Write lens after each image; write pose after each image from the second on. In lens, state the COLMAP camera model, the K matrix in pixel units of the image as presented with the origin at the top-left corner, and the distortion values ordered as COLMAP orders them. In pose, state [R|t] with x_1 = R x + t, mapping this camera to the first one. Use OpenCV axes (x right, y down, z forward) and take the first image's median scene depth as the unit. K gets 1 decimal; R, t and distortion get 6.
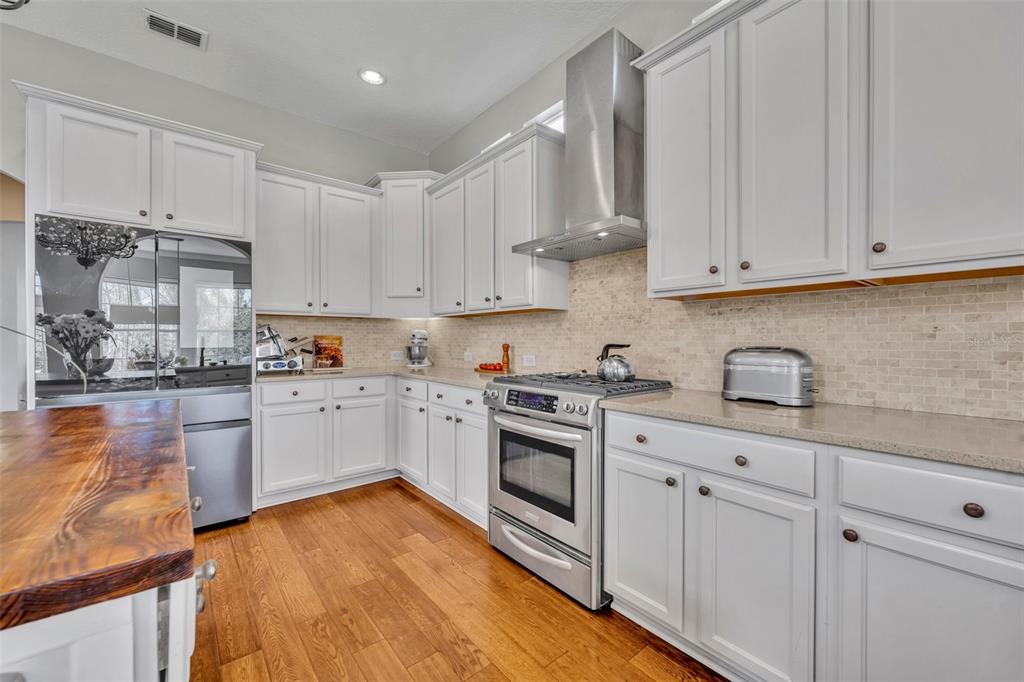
lens RADIAL K [[410.1, 0, 512.6], [0, 410.1, 342.4], [0, 0, 1]] dist [-0.000188, -0.000066]
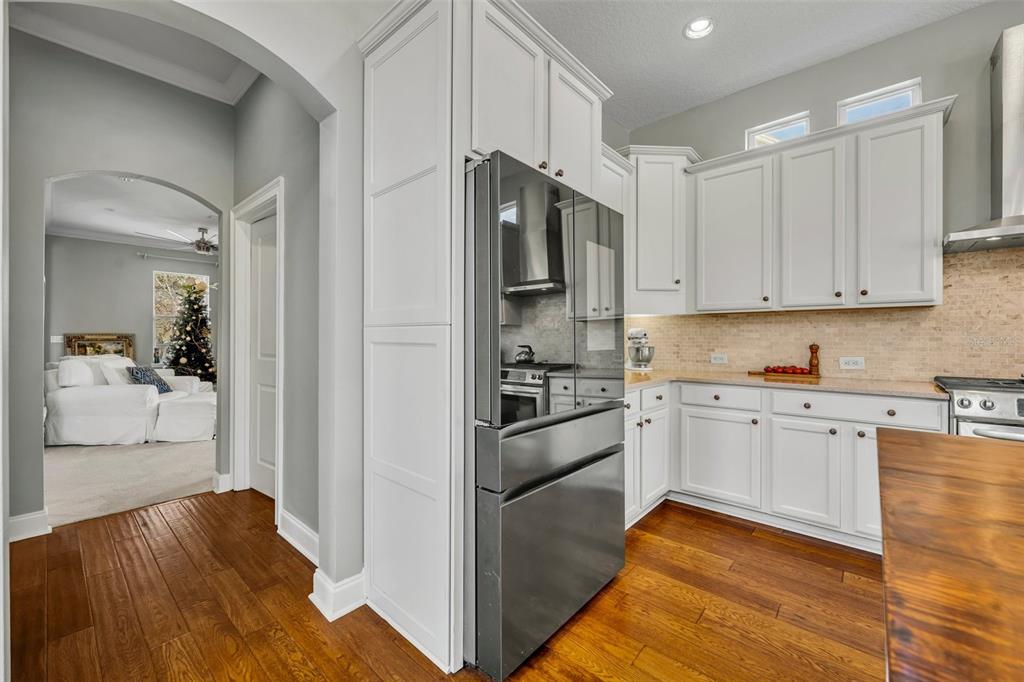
lens RADIAL K [[410.1, 0, 511.4], [0, 410.1, 337.6], [0, 0, 1]] dist [-0.000188, -0.000066]
pose [[0.986959, 0.001169, 0.160966, -1.064851], [0.000025, 0.999973, -0.007411, -0.006368], [-0.160970, 0.007318, 0.986932, 0.289867]]
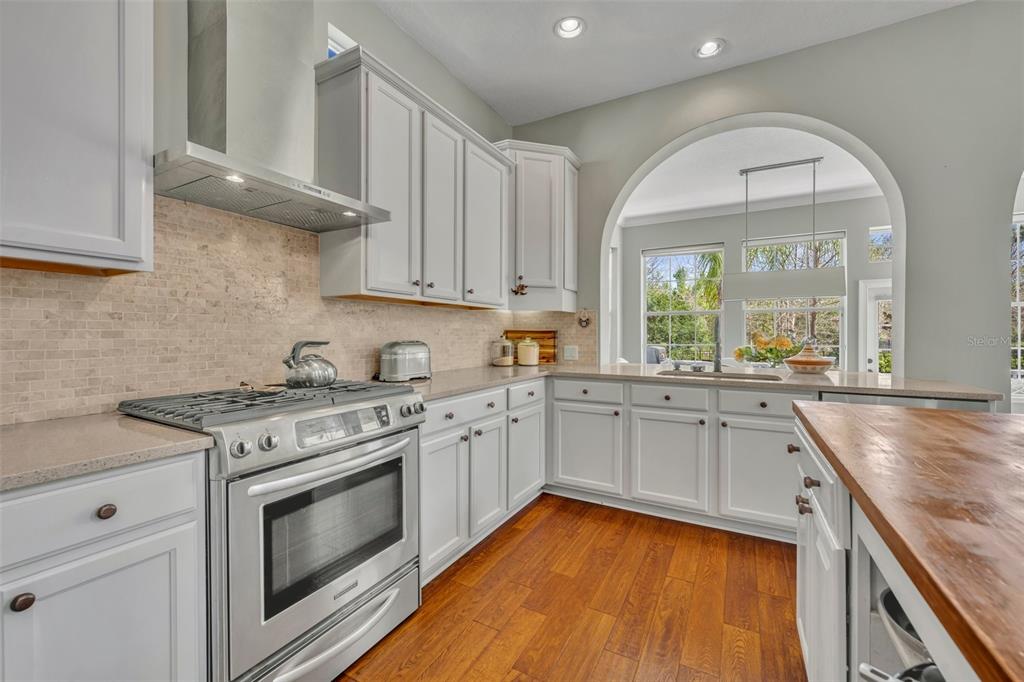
lens RADIAL K [[410.1, 0, 509.2], [0, 410.1, 335.6], [0, 0, 1]] dist [-0.000188, -0.000066]
pose [[-0.359367, 0.000760, 0.933196, -0.583163], [0.008717, 0.999959, 0.002542, -0.005037], [-0.933156, 0.009048, -0.359359, 0.823592]]
